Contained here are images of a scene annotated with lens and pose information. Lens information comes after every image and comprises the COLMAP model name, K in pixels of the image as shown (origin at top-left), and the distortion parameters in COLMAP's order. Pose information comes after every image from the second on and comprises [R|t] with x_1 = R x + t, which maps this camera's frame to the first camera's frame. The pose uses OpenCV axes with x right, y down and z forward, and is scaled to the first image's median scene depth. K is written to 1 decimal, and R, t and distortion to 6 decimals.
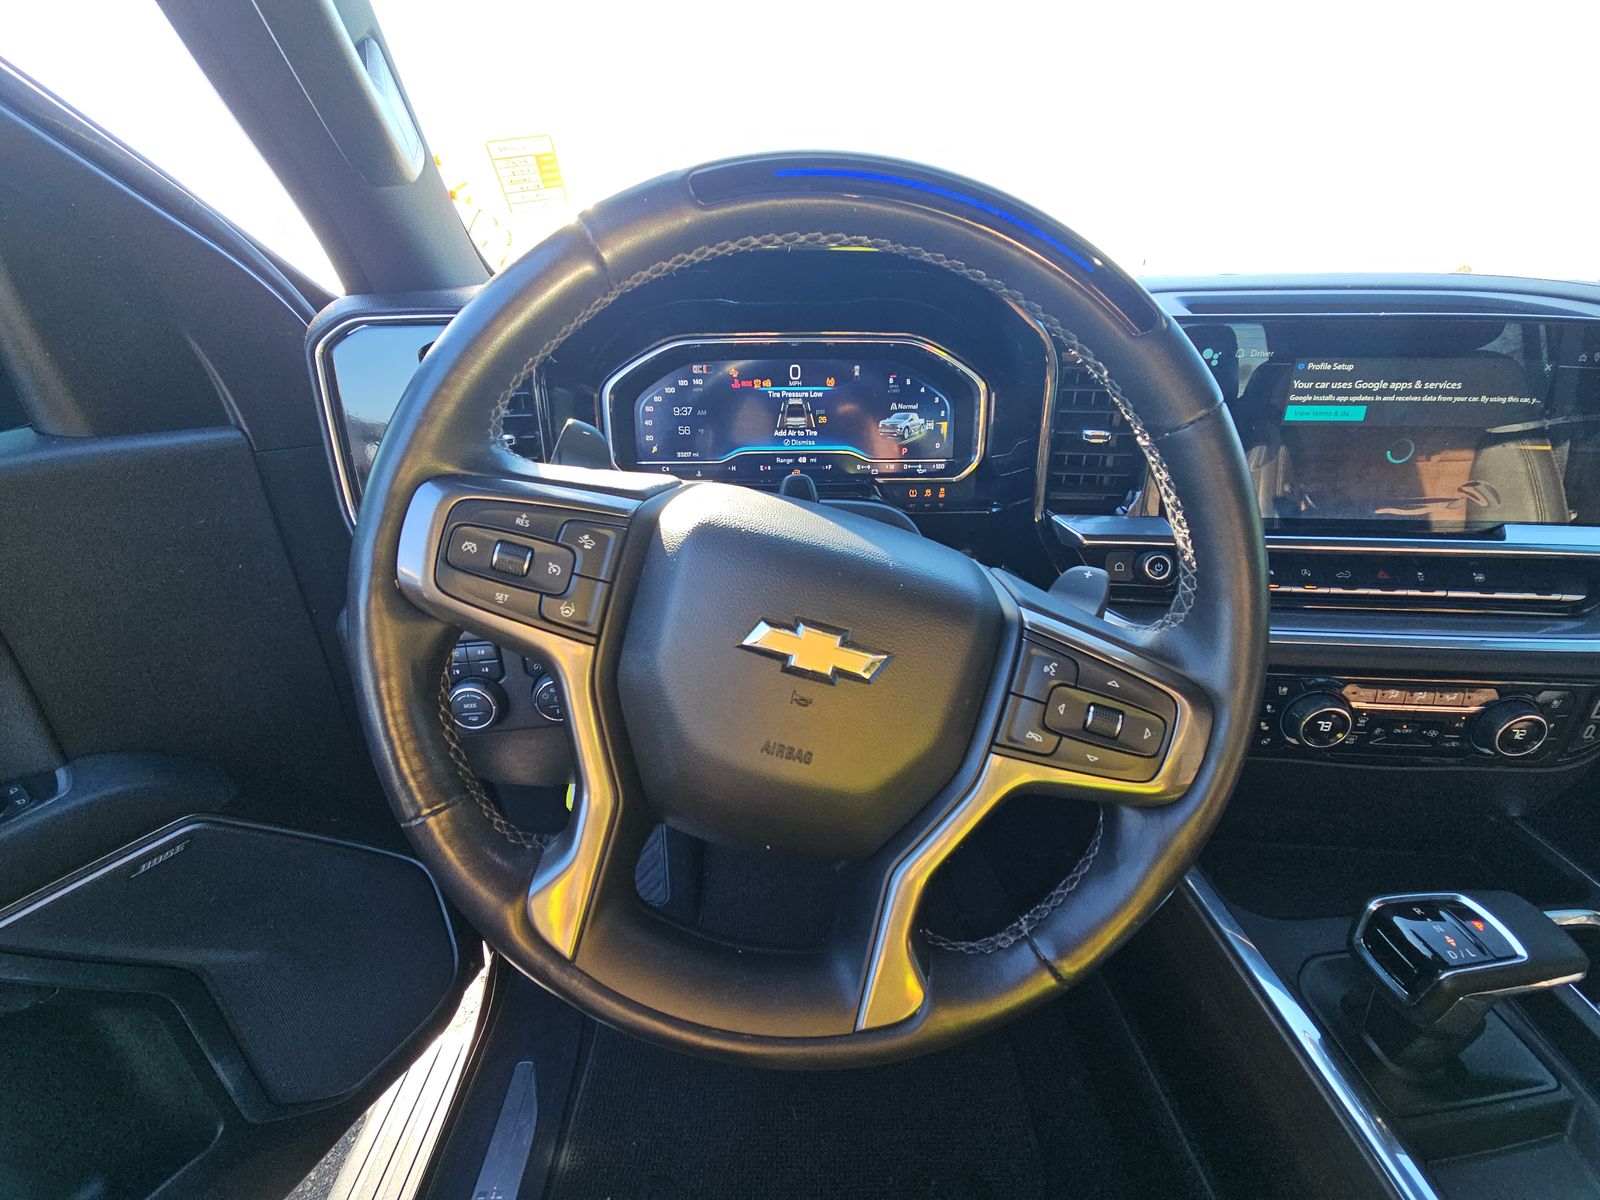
lens RADIAL K [[646.2, 0, 798.1], [0, 646.2, 594.5], [0, 0, 1]] dist [0.001293, -0.007293]
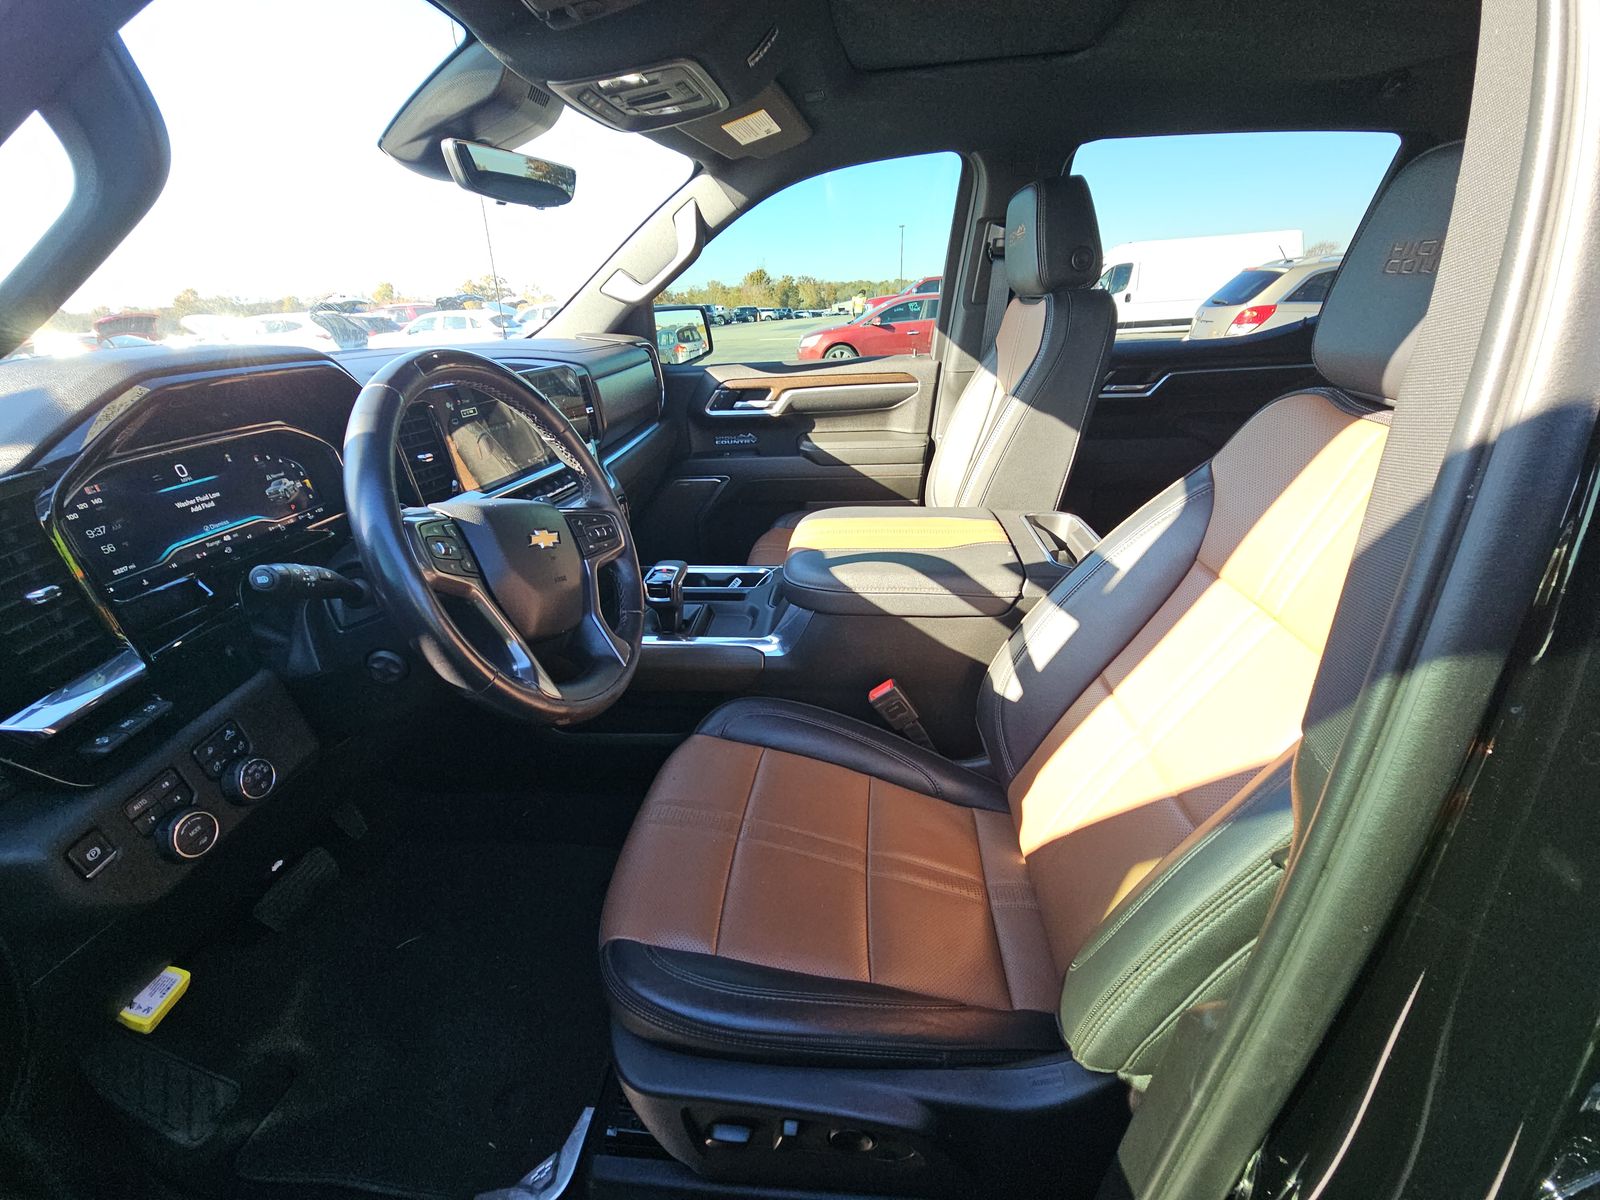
lens RADIAL K [[642.4, 0, 800.0], [0, 642.4, 600.0], [0, 0, 1]] dist [-0.000270, -0.007921]
pose [[0.127219, -0.411767, 0.902365, -1.752785], [0.432436, 0.841768, 0.323149, -0.070907], [-0.892645, 0.349104, 0.285152, -0.405821]]
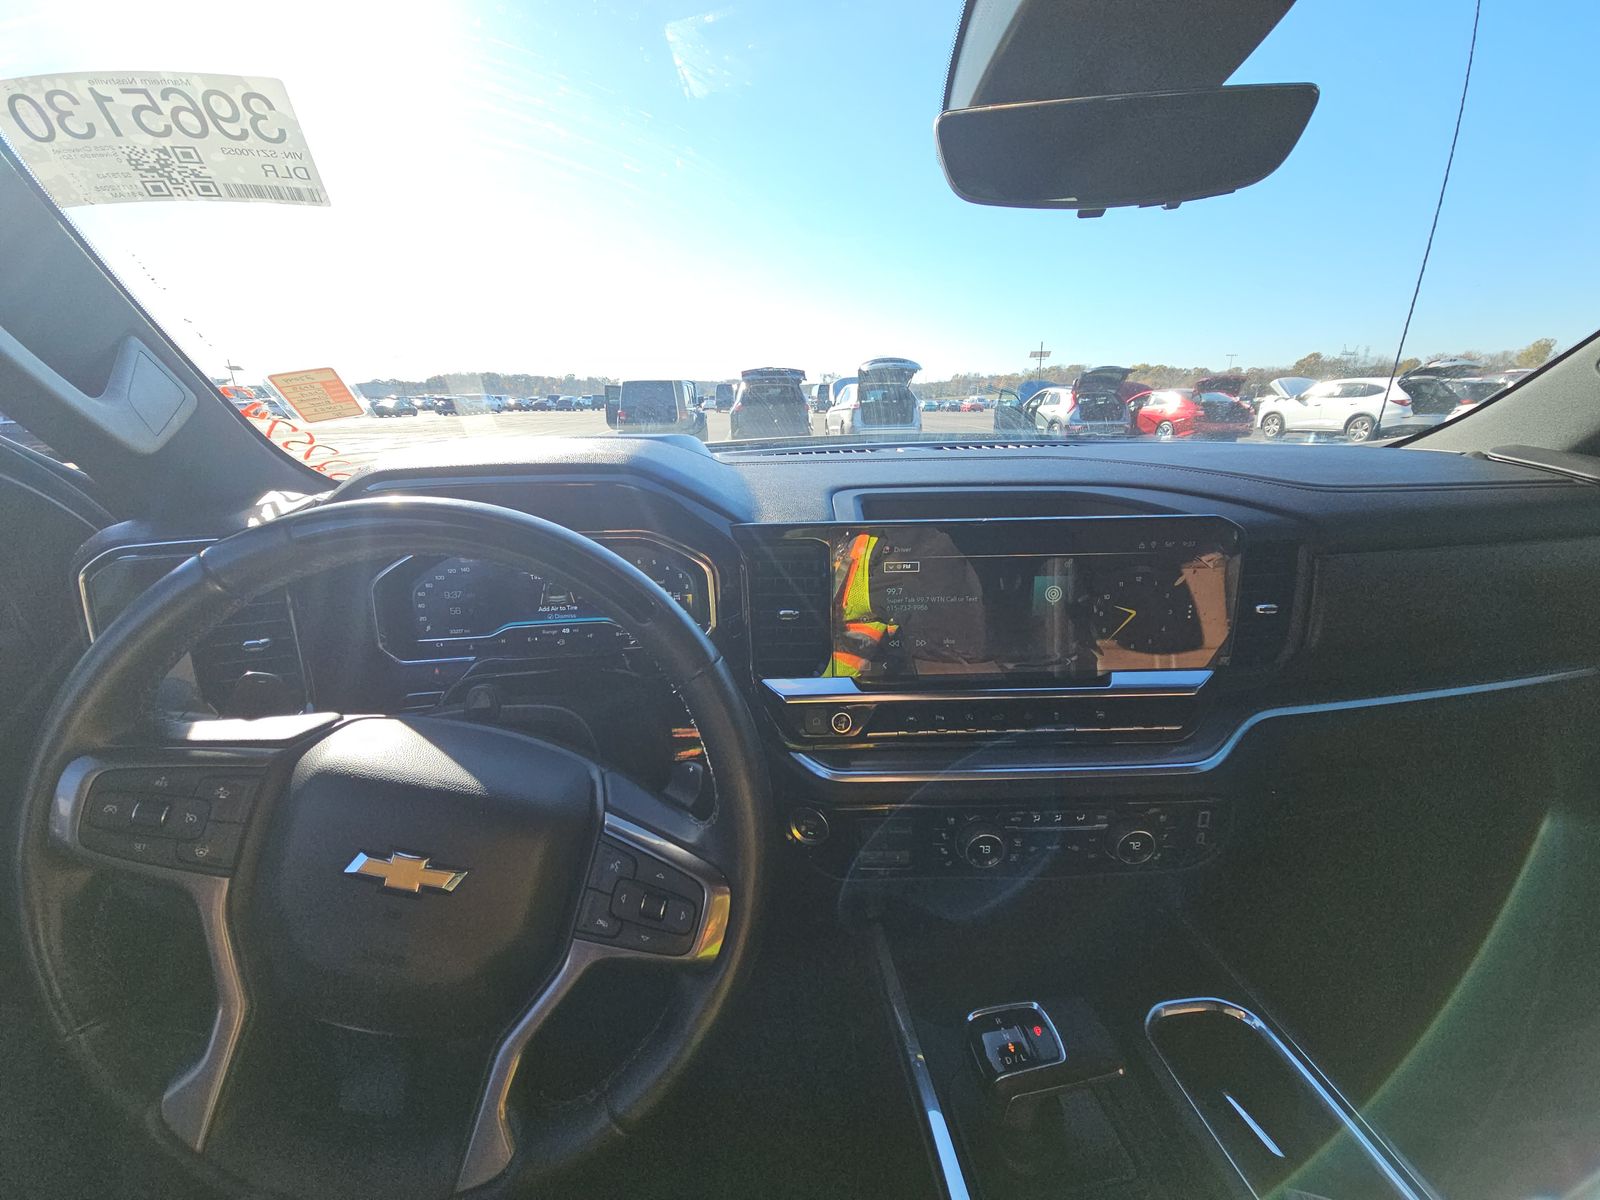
lens RADIAL K [[642.4, 0, 800.0], [0, 642.4, 600.0], [0, 0, 1]] dist [-0.000270, -0.007921]
pose [[0.994192, -0.040732, 0.099619, 0.562327], [0.051515, 0.992794, -0.108192, -0.217473], [-0.094494, 0.112695, 0.989126, -0.302995]]
